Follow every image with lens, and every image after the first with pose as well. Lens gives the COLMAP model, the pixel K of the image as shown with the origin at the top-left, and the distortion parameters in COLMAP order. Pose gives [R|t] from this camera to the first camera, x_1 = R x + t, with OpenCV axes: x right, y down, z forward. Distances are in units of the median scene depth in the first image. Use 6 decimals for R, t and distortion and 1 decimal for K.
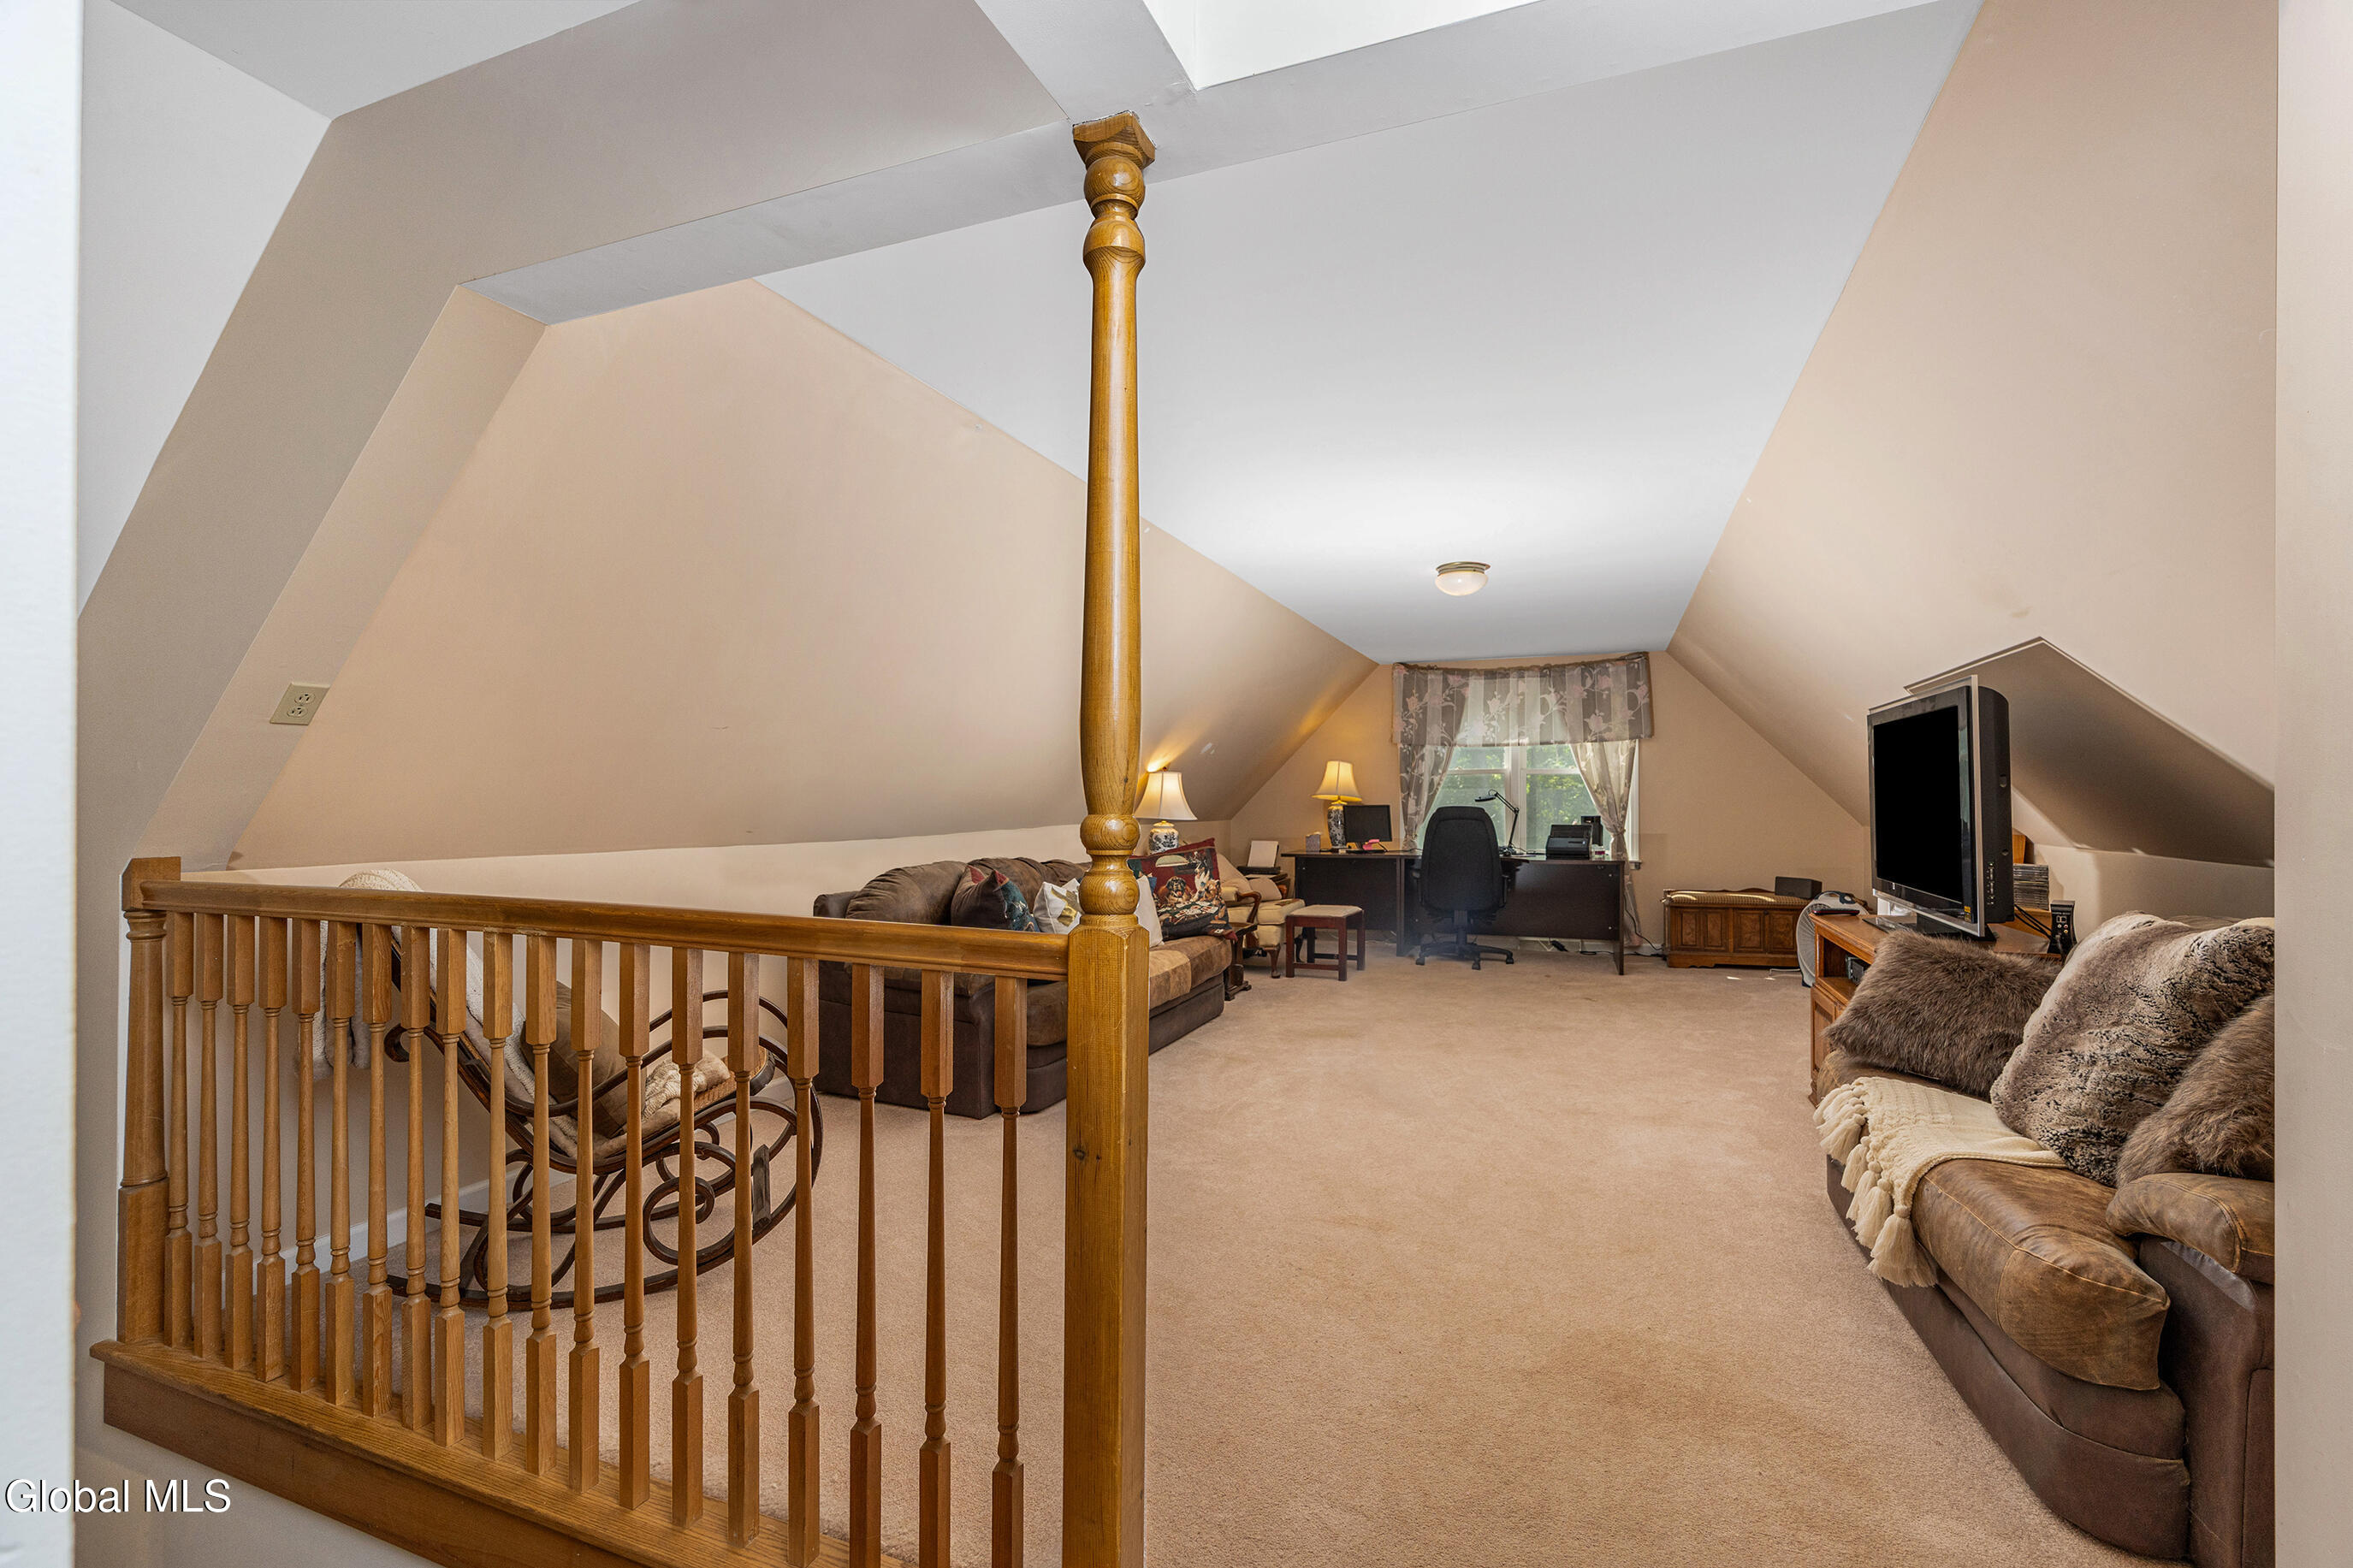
lens RADIAL K [[1011.2, 0, 1240.1], [0, 1011.2, 784.9], [0, 0, 1]] dist [-0.029317, 0.000163]
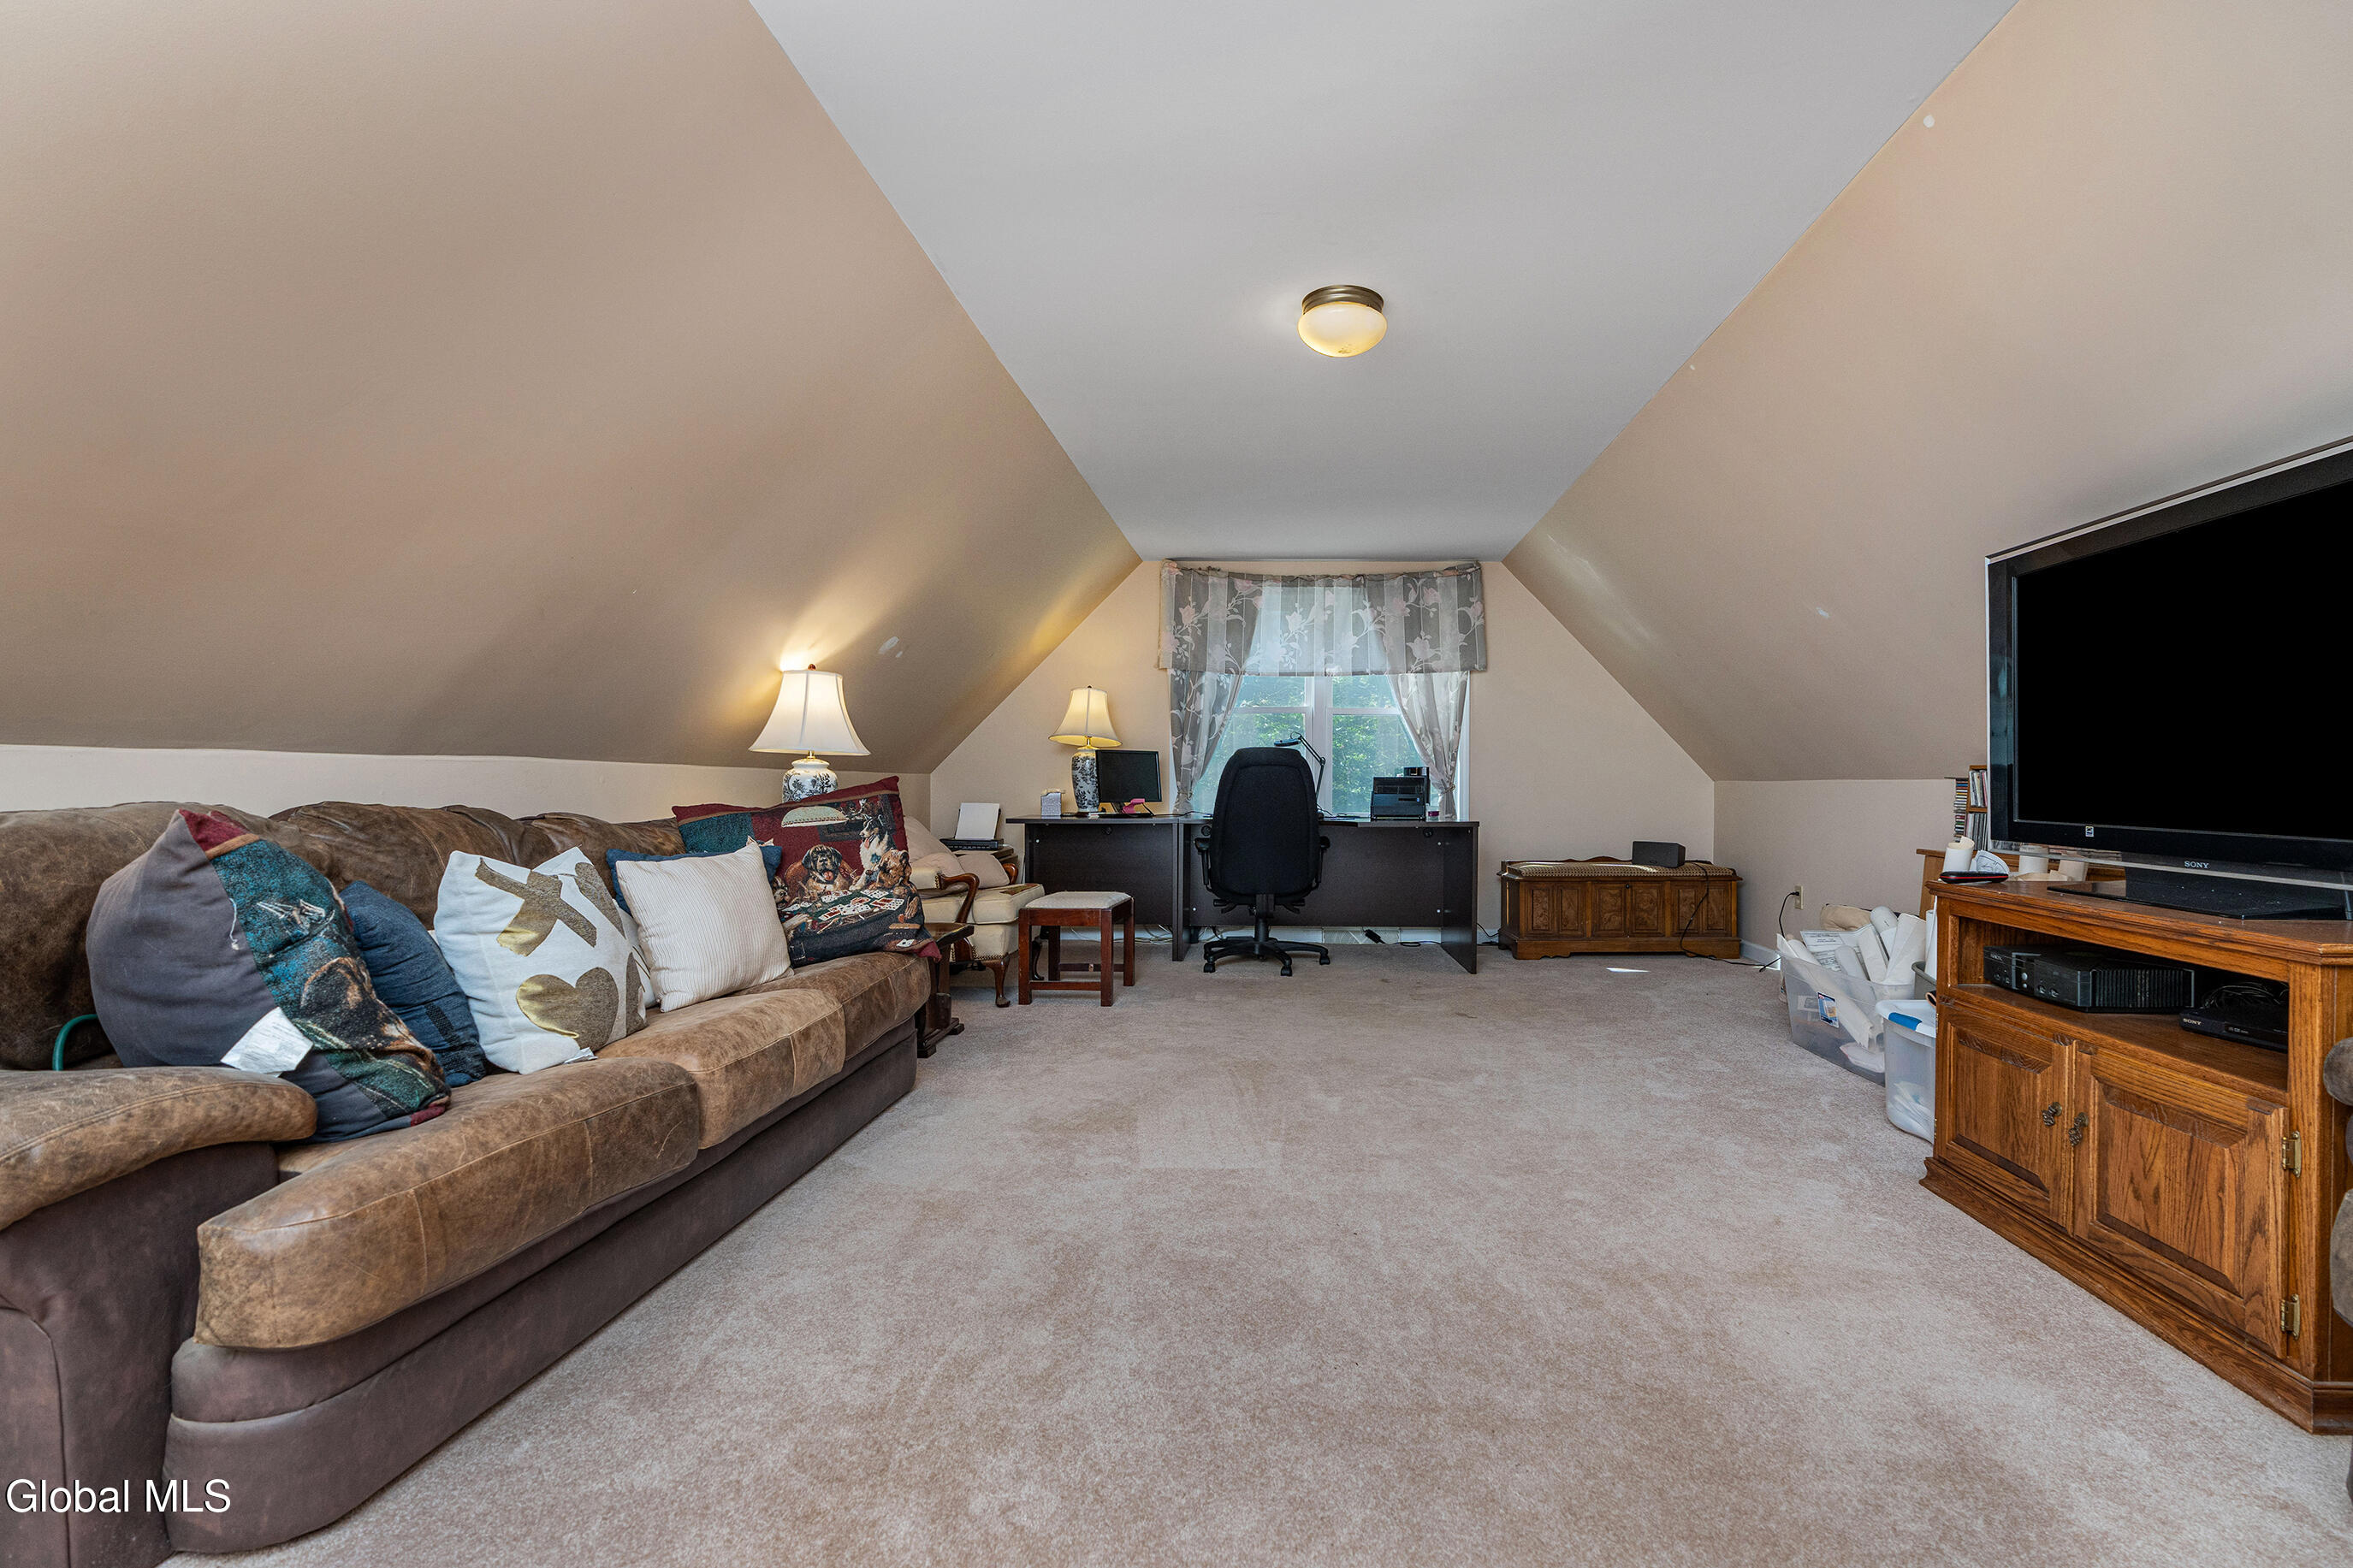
lens RADIAL K [[1011.2, 0, 1240.1], [0, 1011.2, 784.9], [0, 0, 1]] dist [-0.029317, 0.000163]
pose [[0.959279, 0.000668, 0.282461, -0.000773], [-0.004056, 0.999927, 0.011409, 0.037654], [-0.282432, -0.012090, 0.959211, 0.308231]]
